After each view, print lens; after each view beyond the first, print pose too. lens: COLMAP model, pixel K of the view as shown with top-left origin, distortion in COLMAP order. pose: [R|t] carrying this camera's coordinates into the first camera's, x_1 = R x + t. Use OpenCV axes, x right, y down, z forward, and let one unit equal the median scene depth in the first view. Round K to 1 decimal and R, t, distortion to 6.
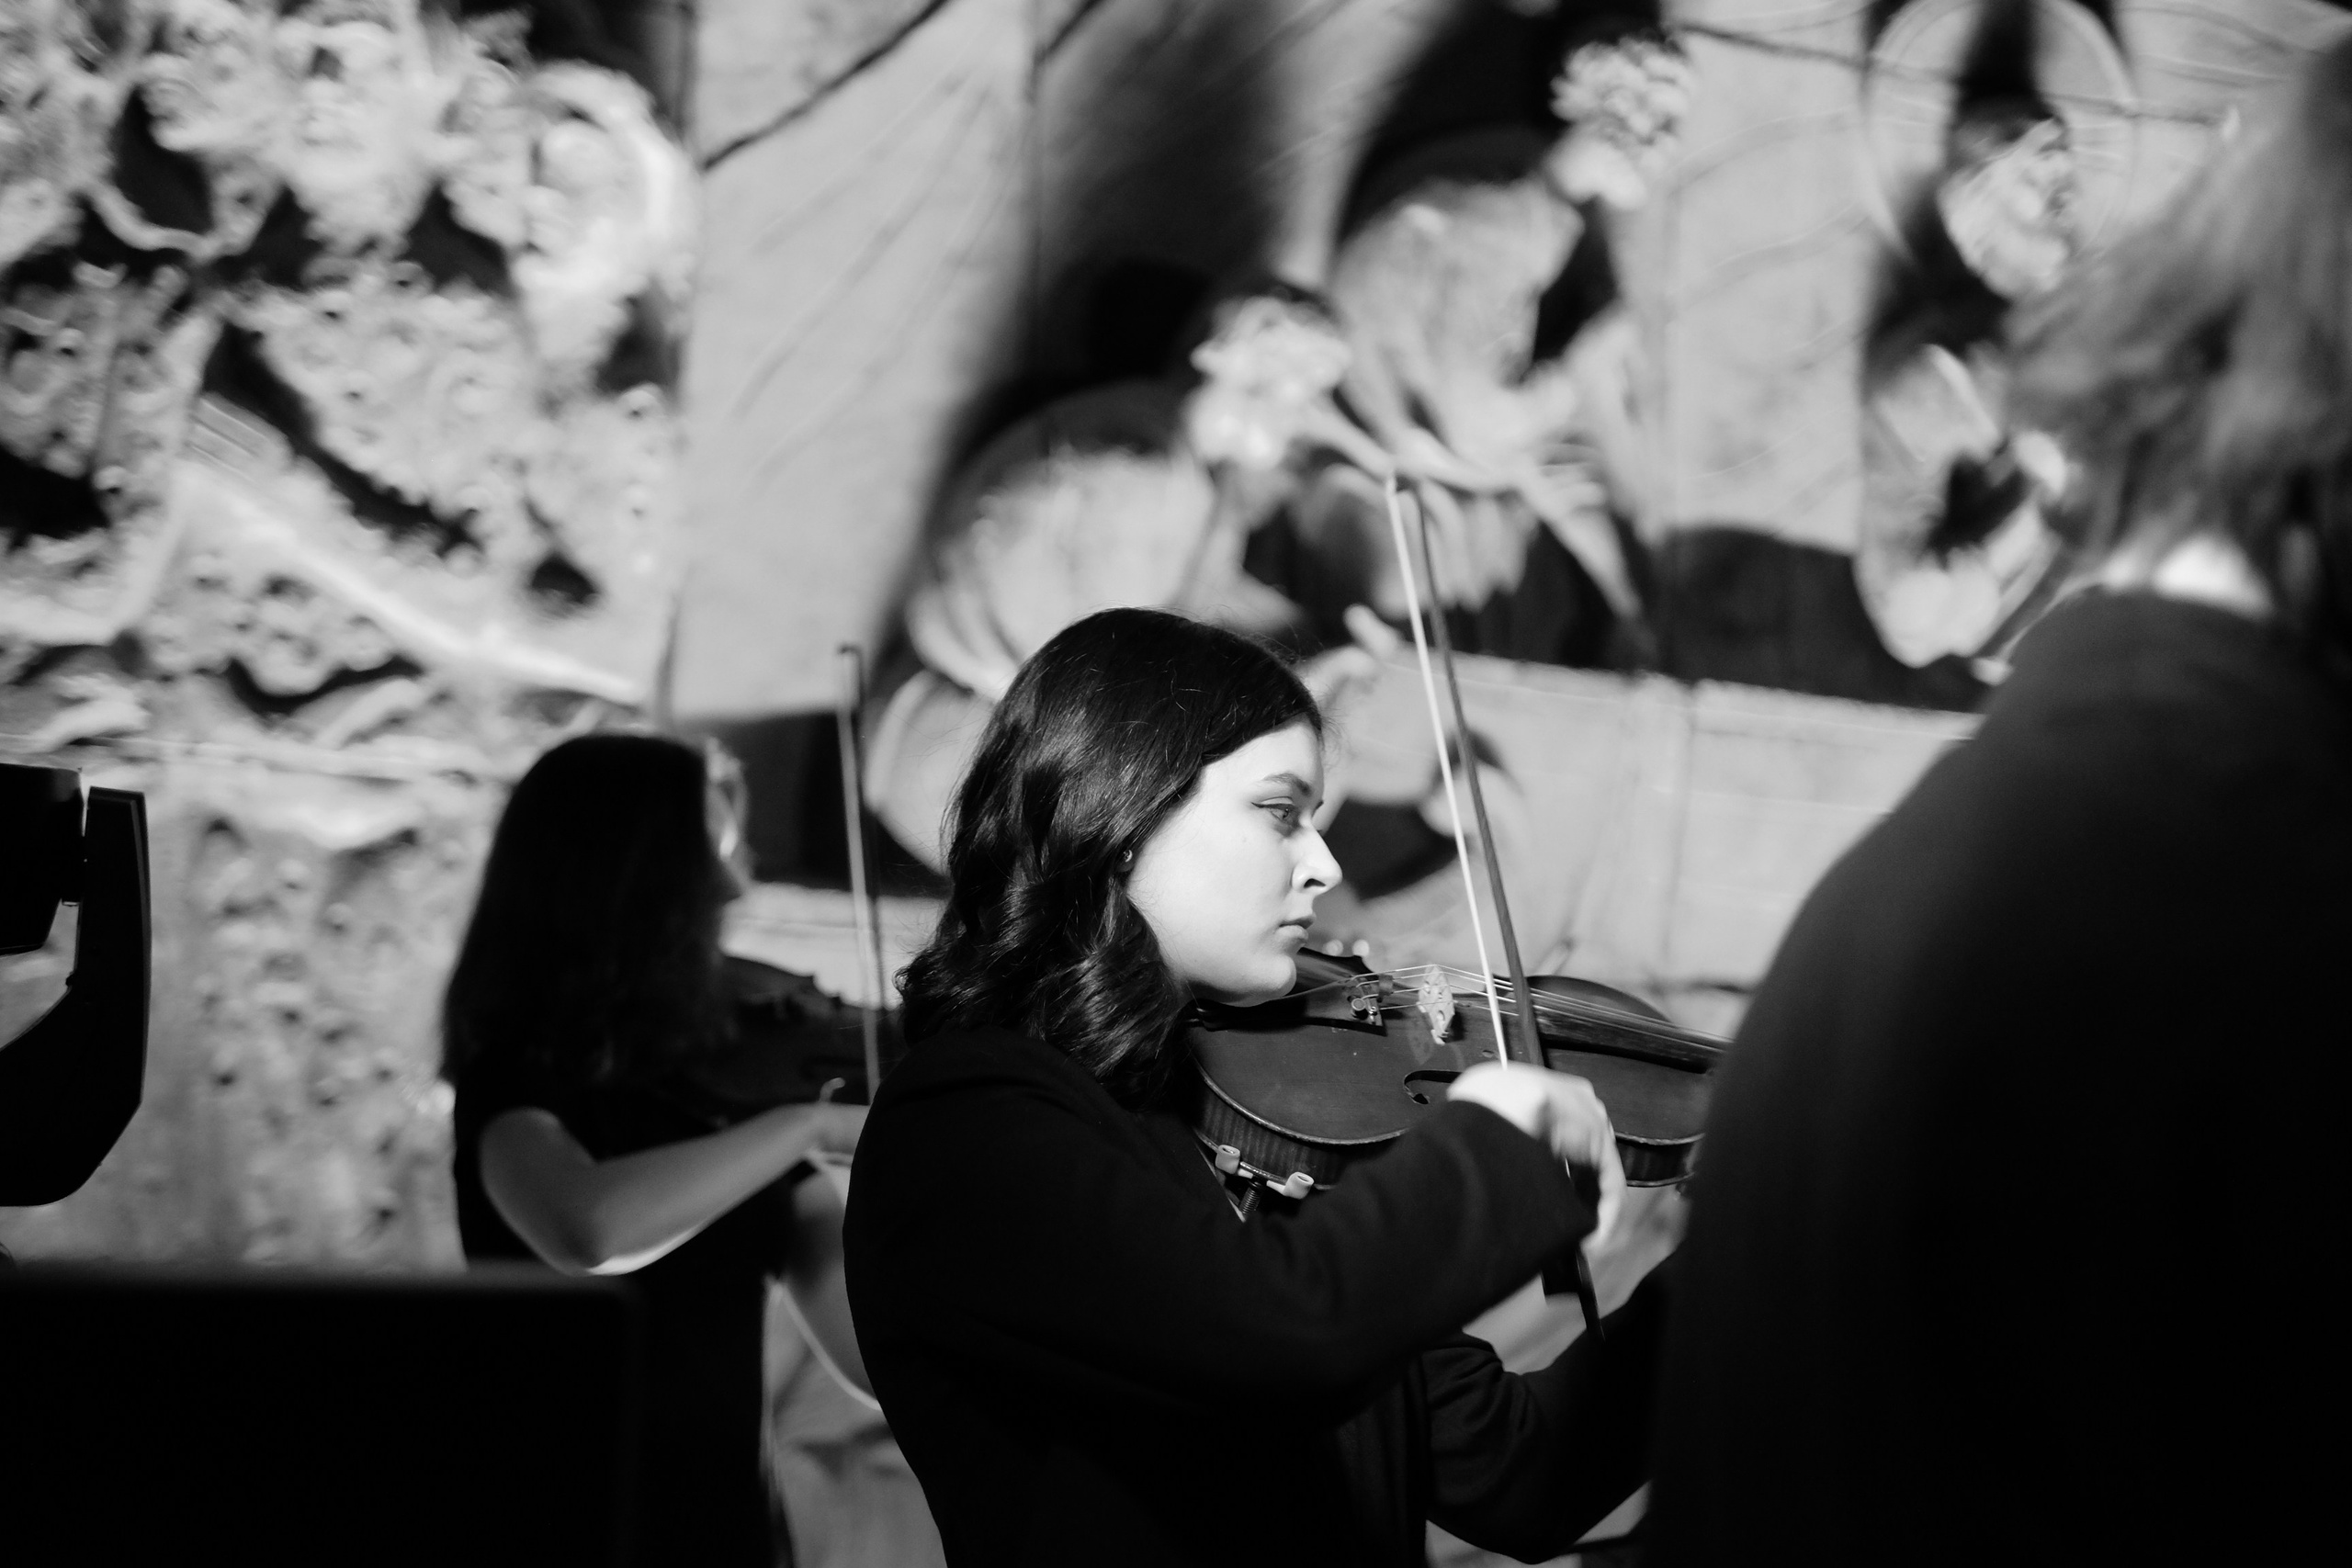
lens RADIAL K [[3304.2, 0, 1173.6], [0, 3304.2, 775.1], [0, 0, 1]] dist [-0.018283, 0.553907]
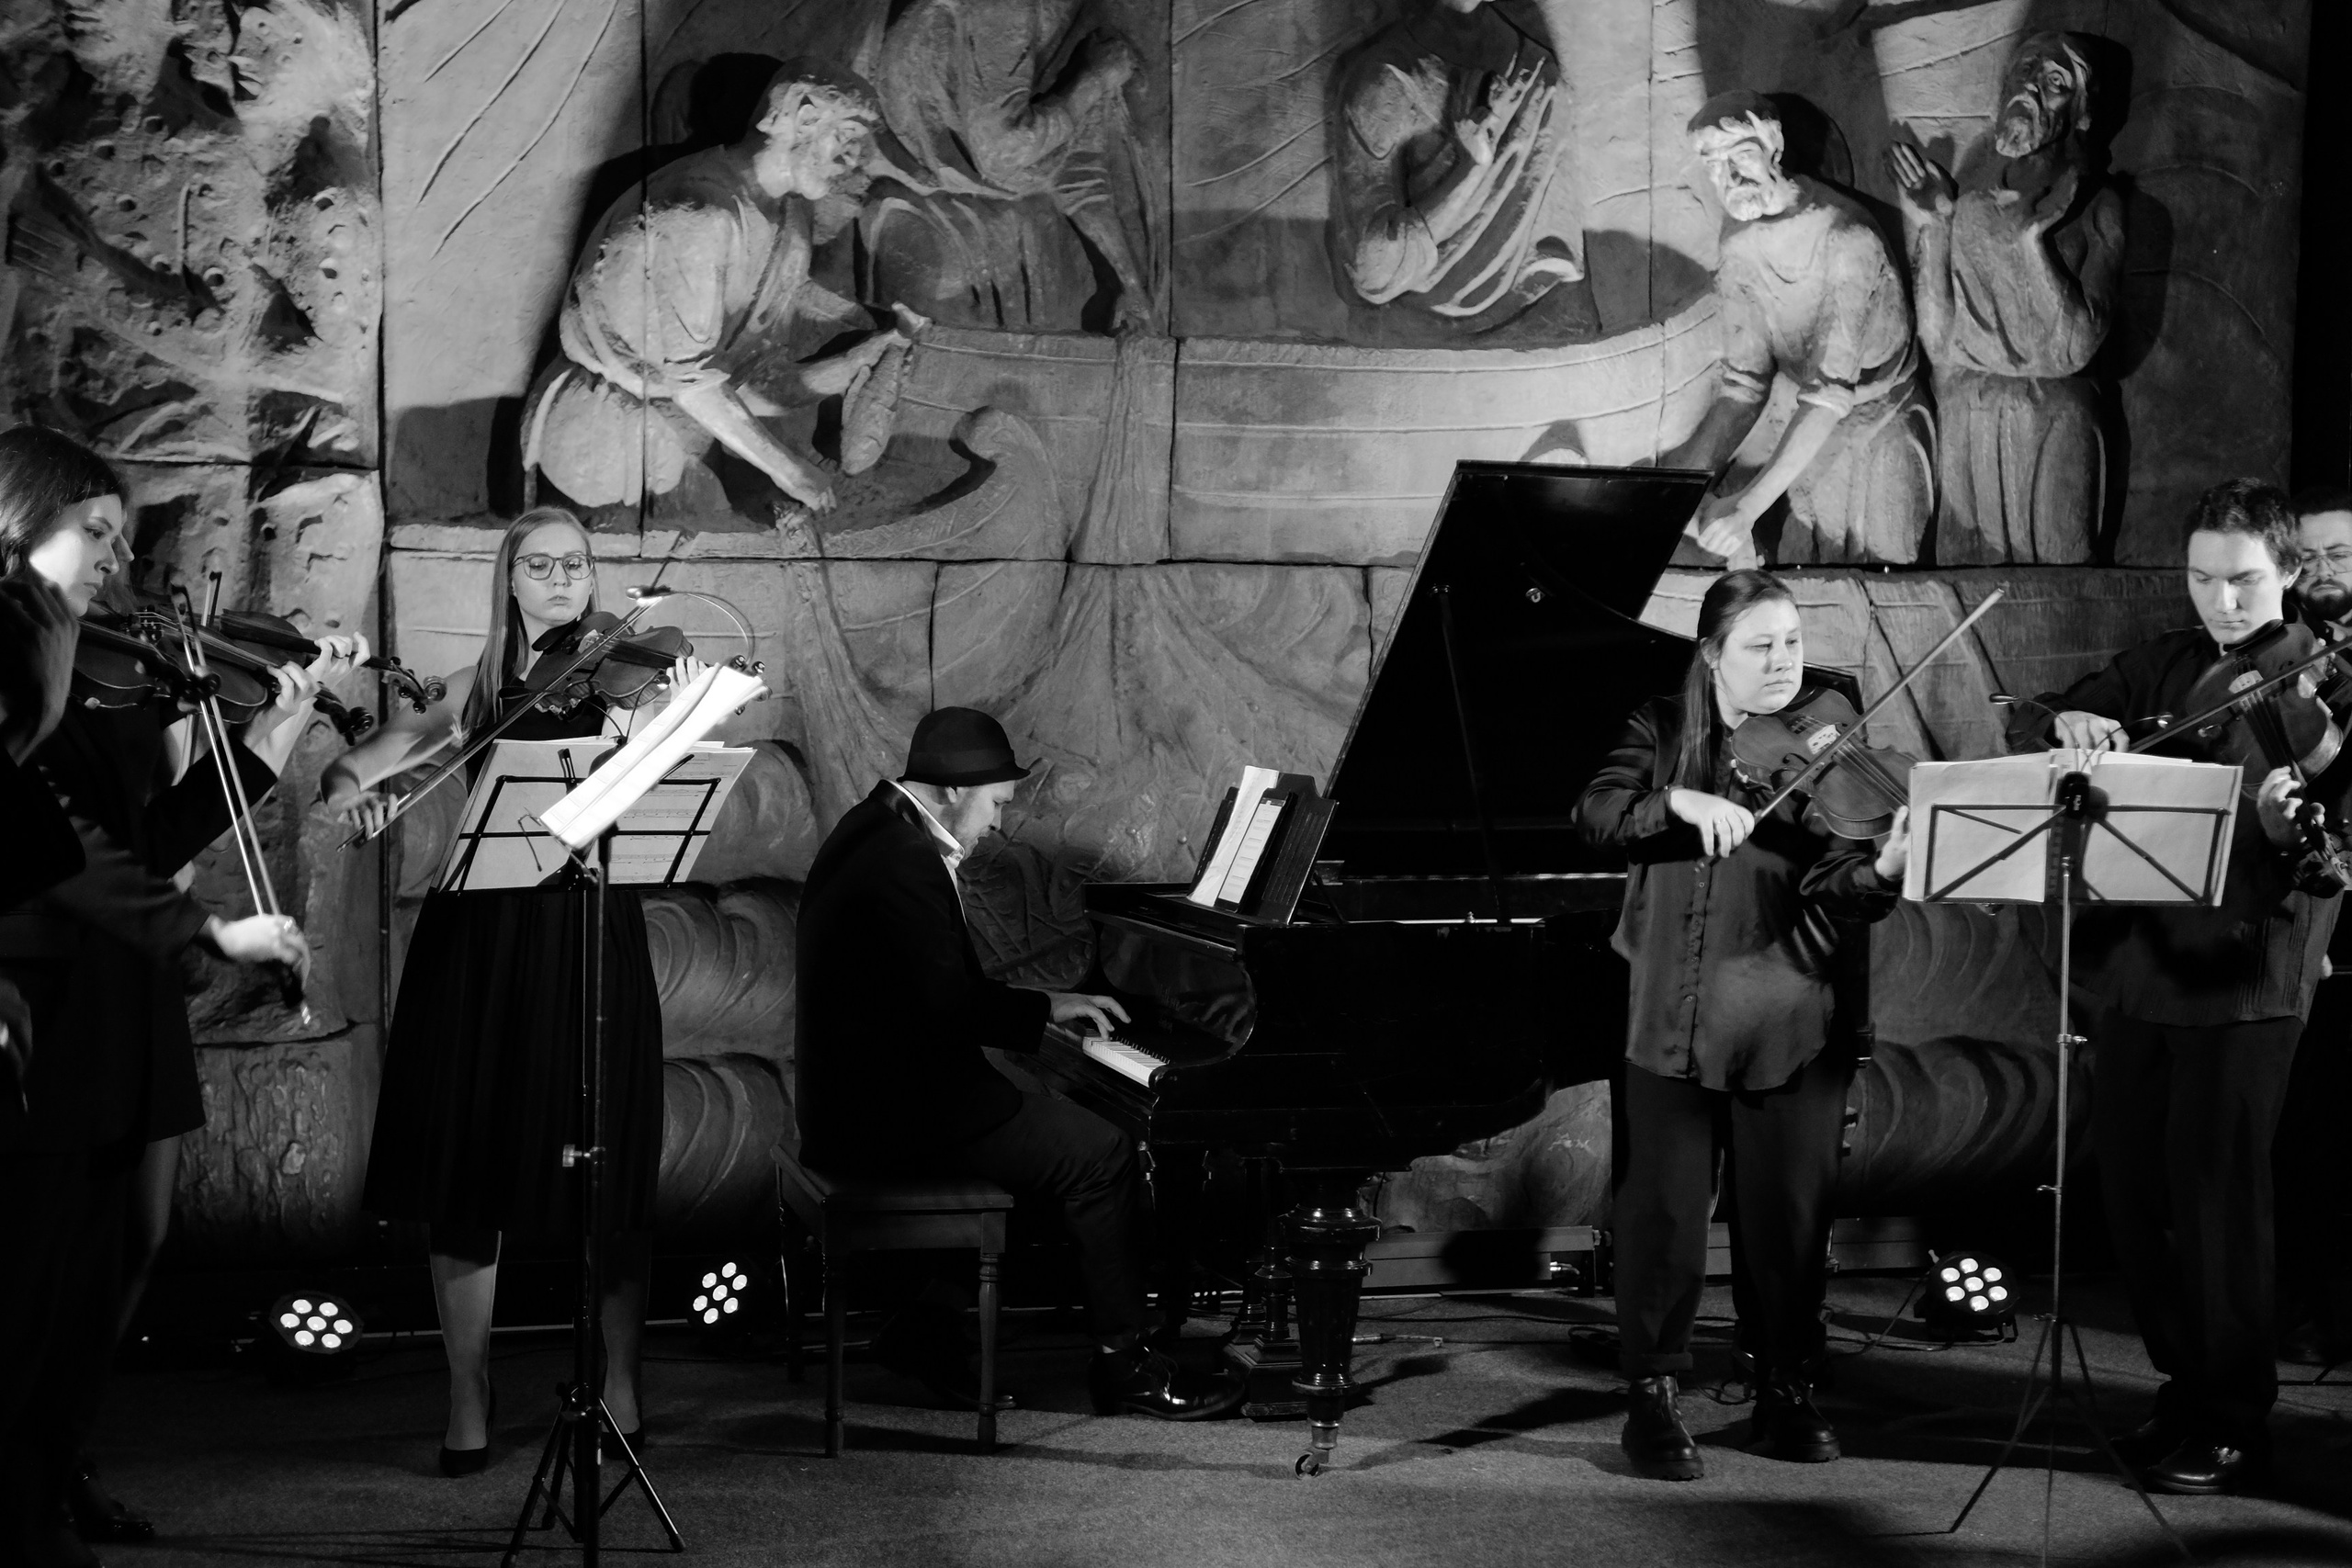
lens RADIAL K [[3304.2, 0, 1173.6], [0, 3304.2, 775.1], [0, 0, 1]] dist [-0.018283, 0.553907]
pose [[0.982934, -0.033466, -0.180892, 0.428111], [0.056034, 0.991054, 0.121126, -0.015089], [0.175220, -0.129194, 0.976016, -0.365777]]
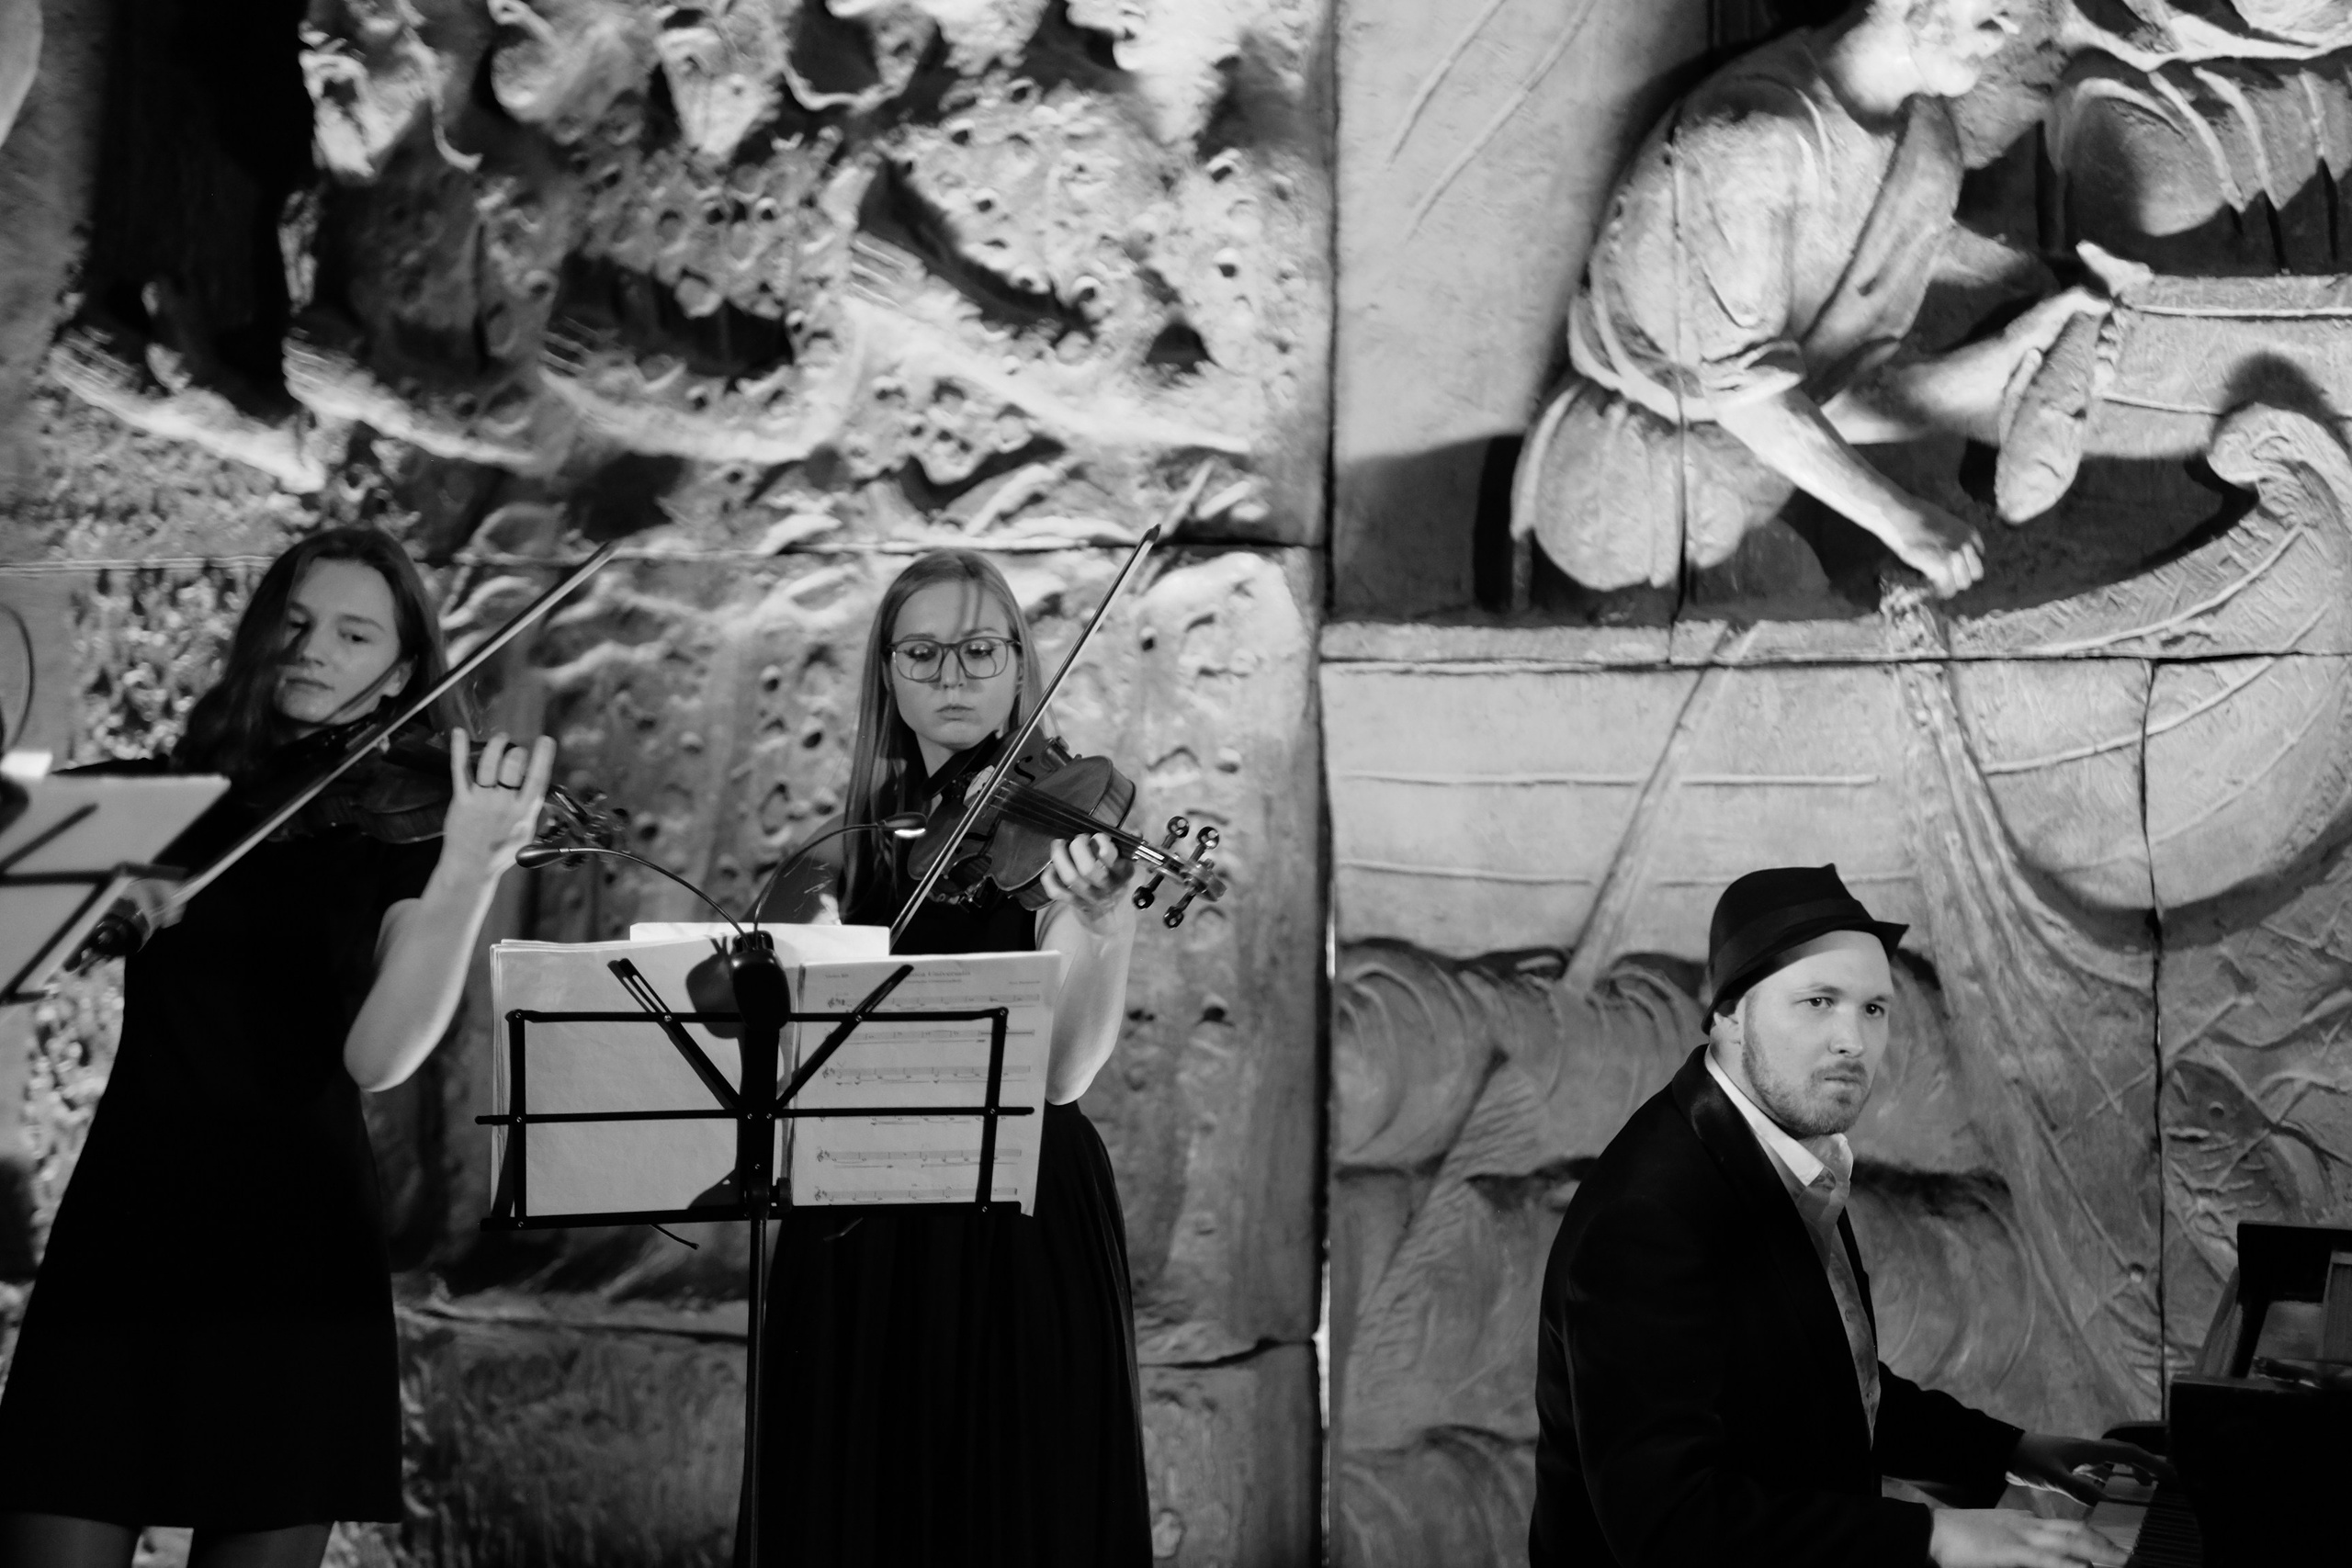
lens RADIAL K [[3304.2, 0, 1173.6], [0, 3304.2, 775.1], [0, 0, 1]] dist [-0.018283, 0.553907]
pose [[0.721312, -0.052763, -0.690598, 0.488692], [0.090448, 0.995731, 0.018395, 0.052234], [0.686679, -0.075731, 0.723005, 0.214836]]
